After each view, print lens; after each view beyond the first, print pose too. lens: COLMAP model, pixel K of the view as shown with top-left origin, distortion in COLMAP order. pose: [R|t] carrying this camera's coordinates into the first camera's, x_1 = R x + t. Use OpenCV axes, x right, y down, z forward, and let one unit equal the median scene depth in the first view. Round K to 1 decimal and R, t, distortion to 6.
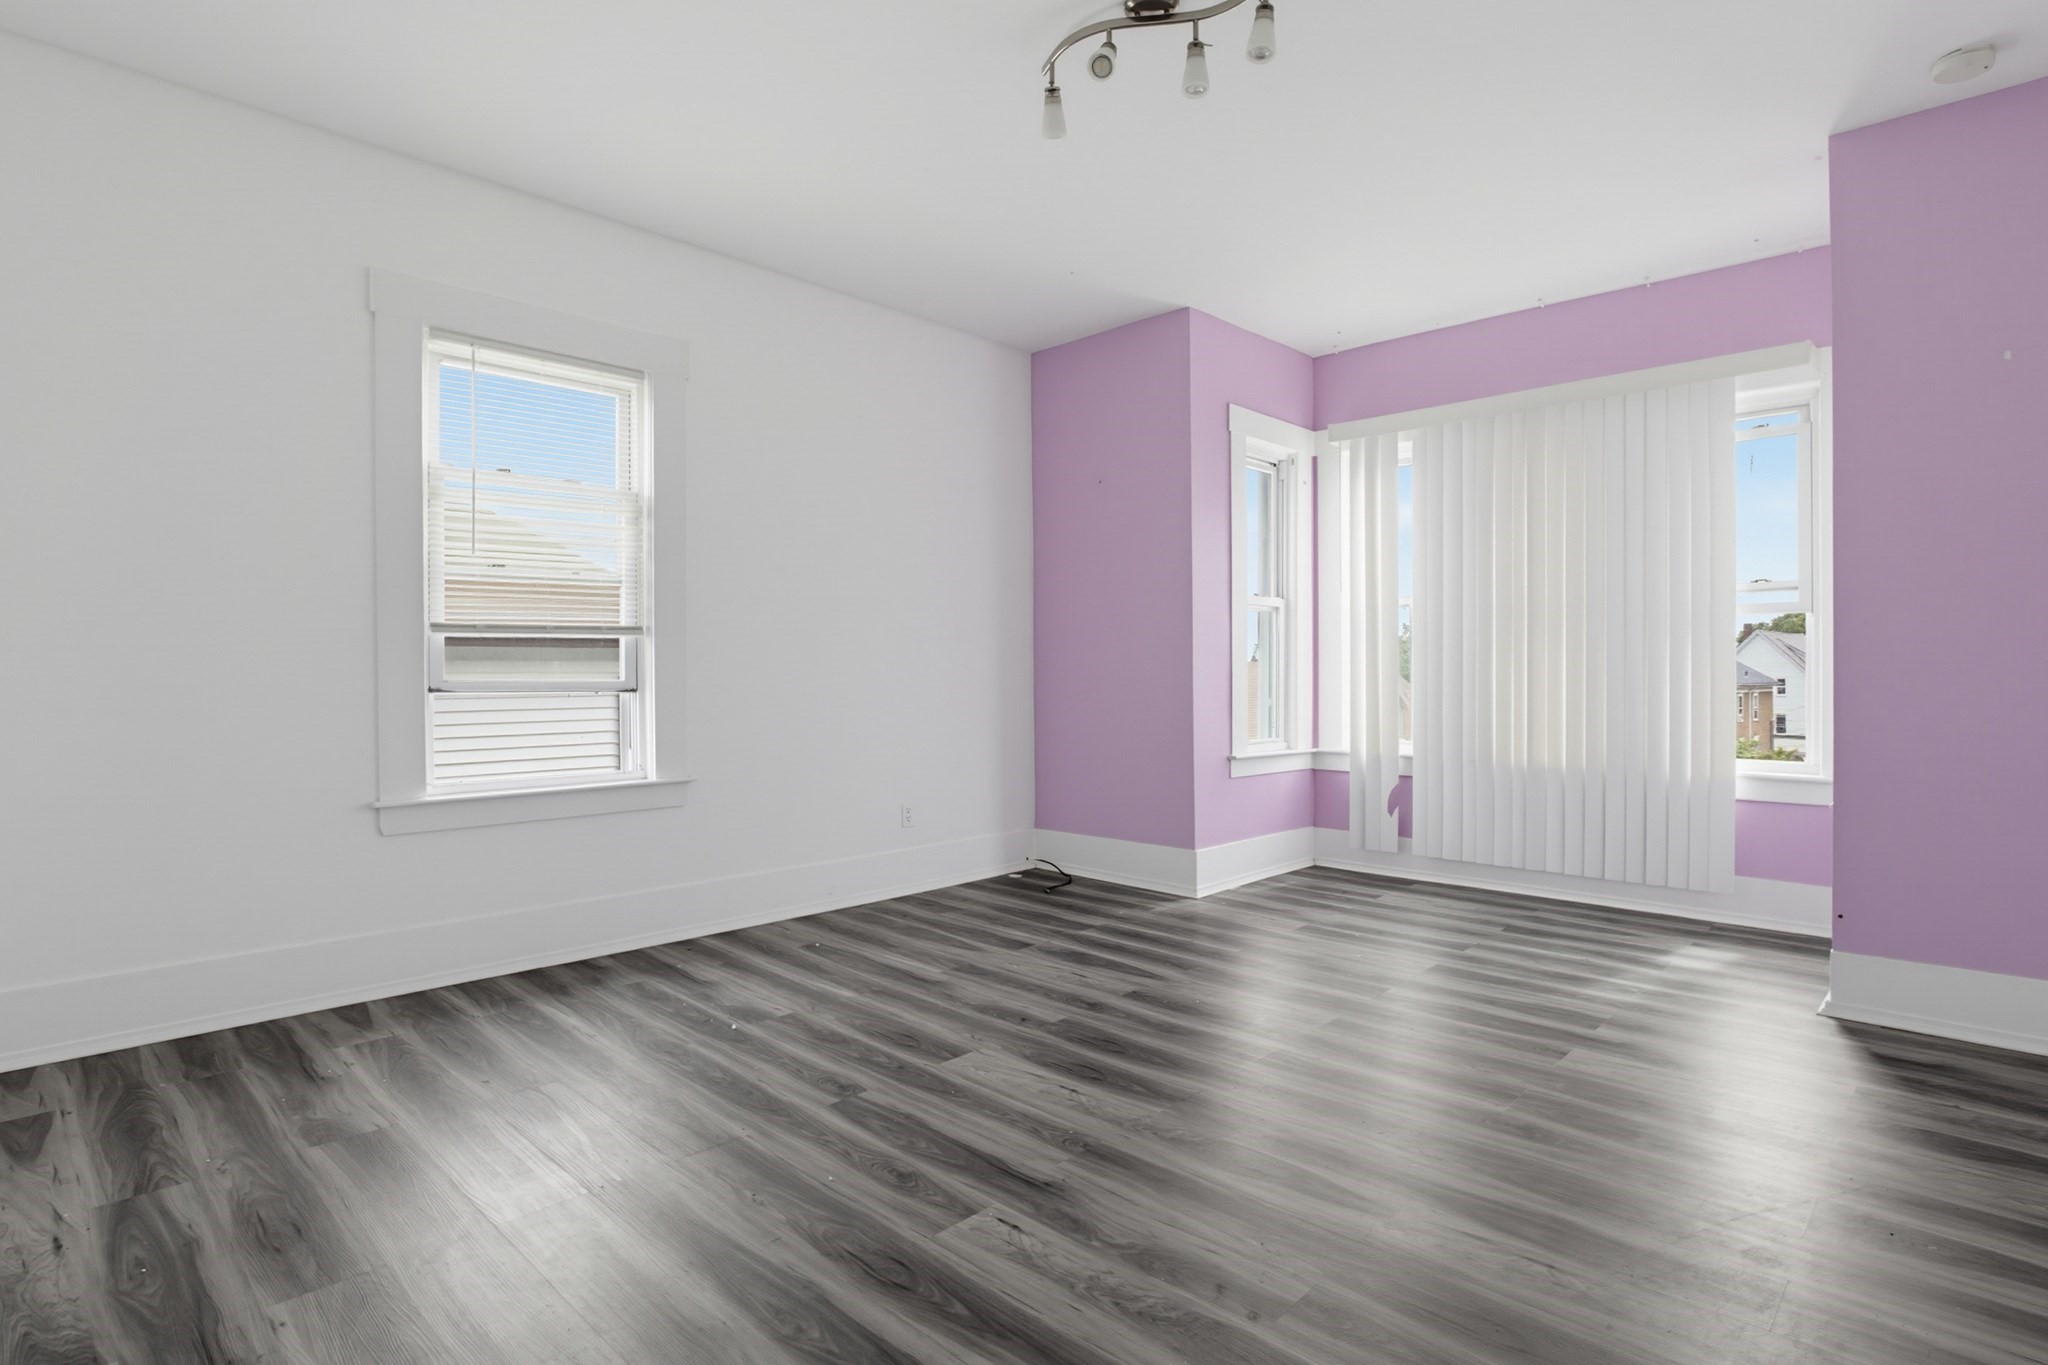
lens RADIAL K [[933.0, 0, 939.5], [0, 933.0, 670.5], [0, 0, 1]] dist [-0.018120, -0.000377]
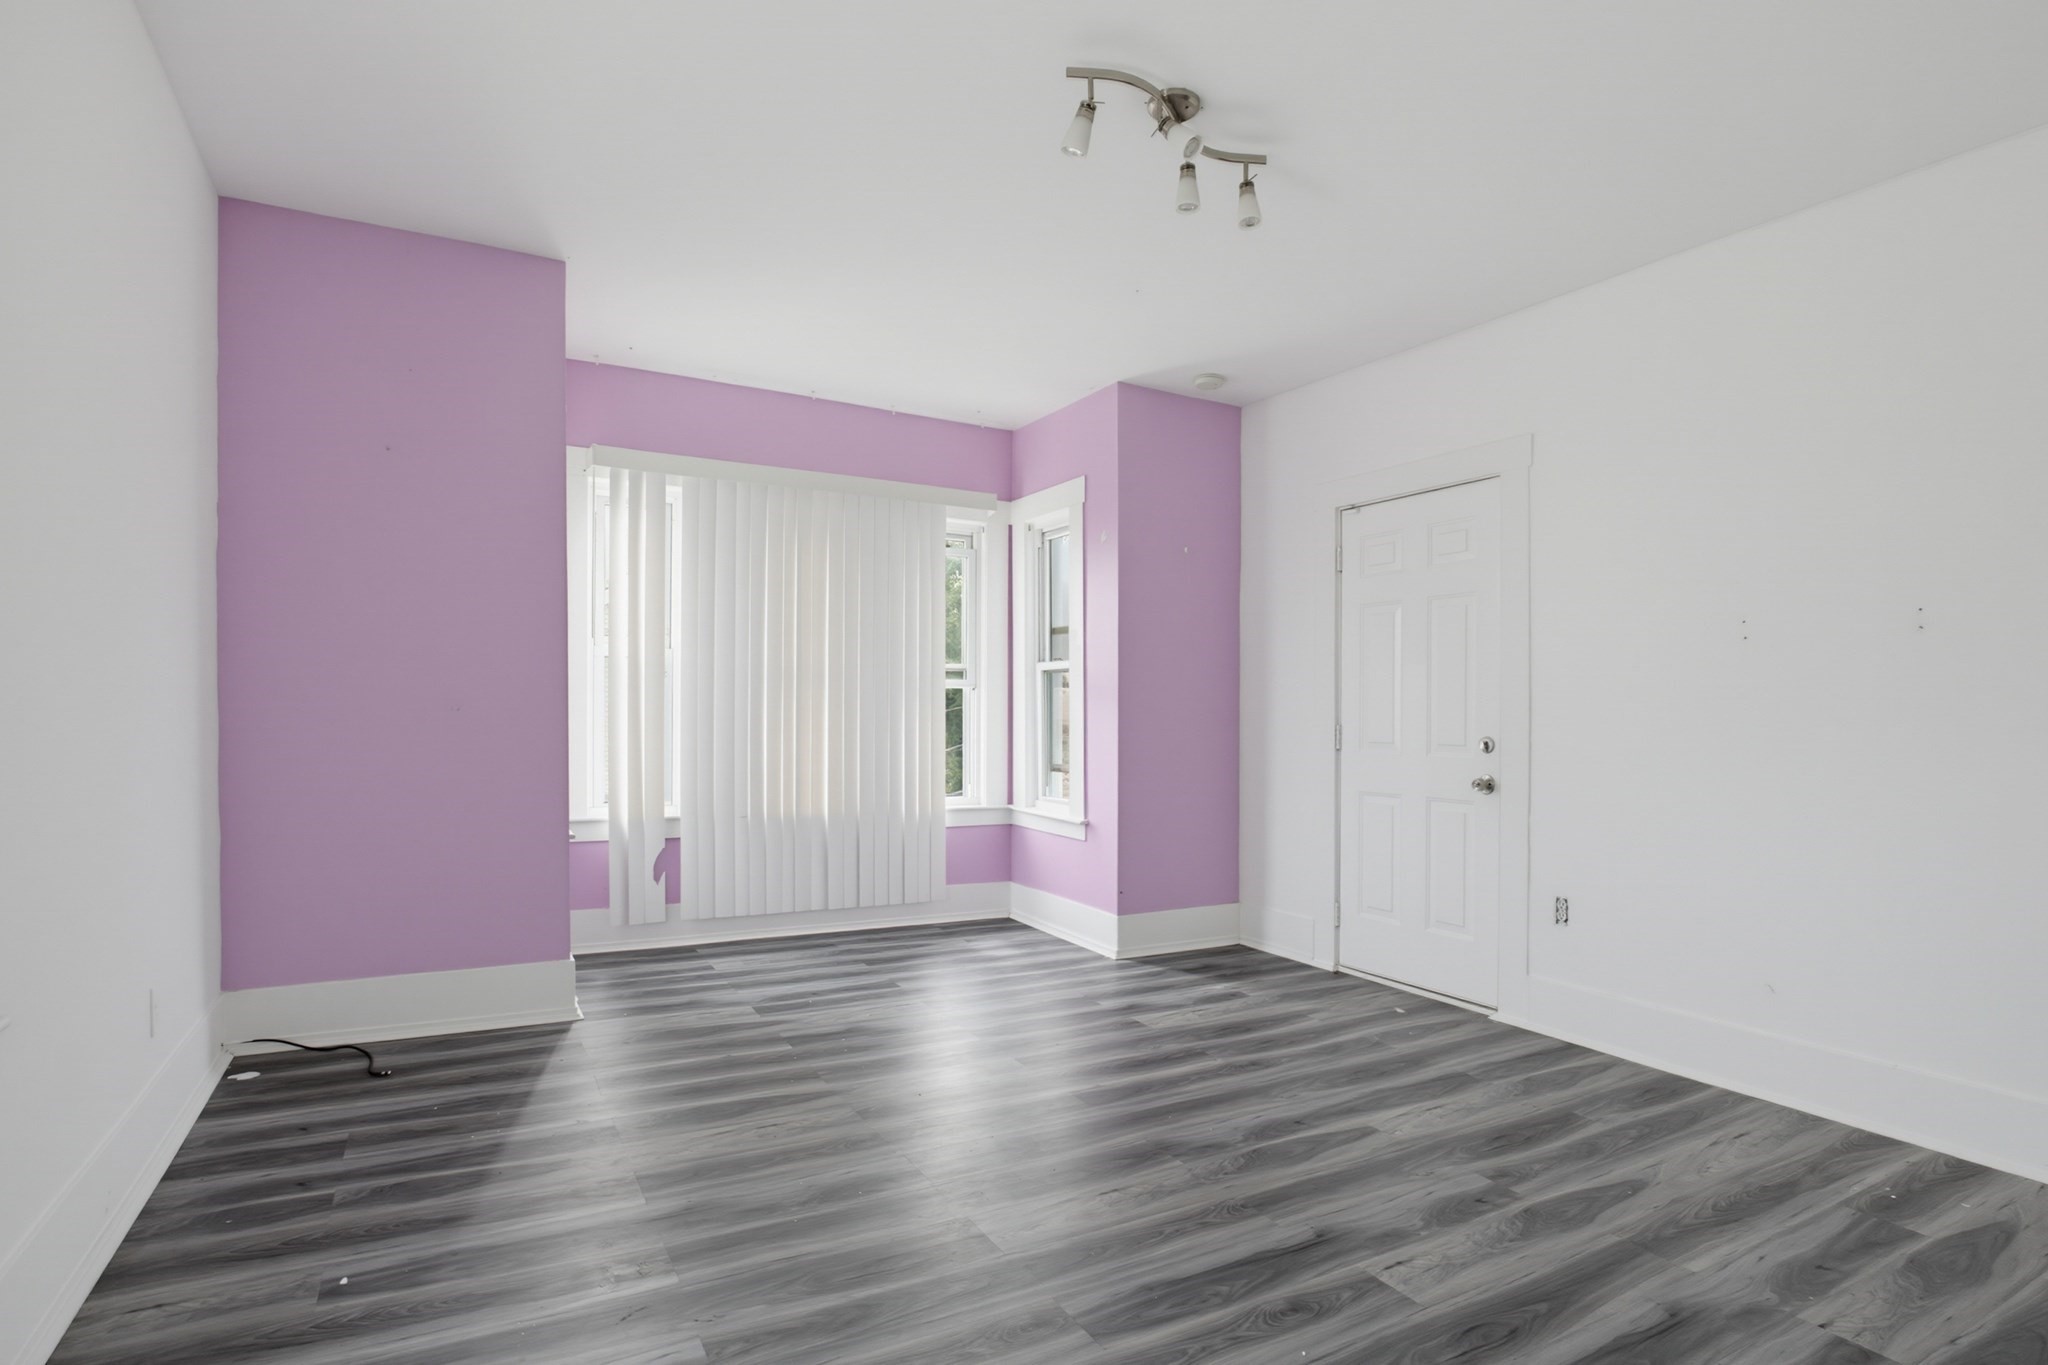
lens RADIAL K [[1027.3, 0, 1025.6], [0, 1027.3, 709.2], [0, 0, 1]] dist [-0.022033, 0.001312]
pose [[0.304535, 0.016135, 0.952364, -0.619041], [-0.009065, 0.999860, -0.014041, -0.010572], [-0.952458, -0.004357, 0.304639, 0.553286]]
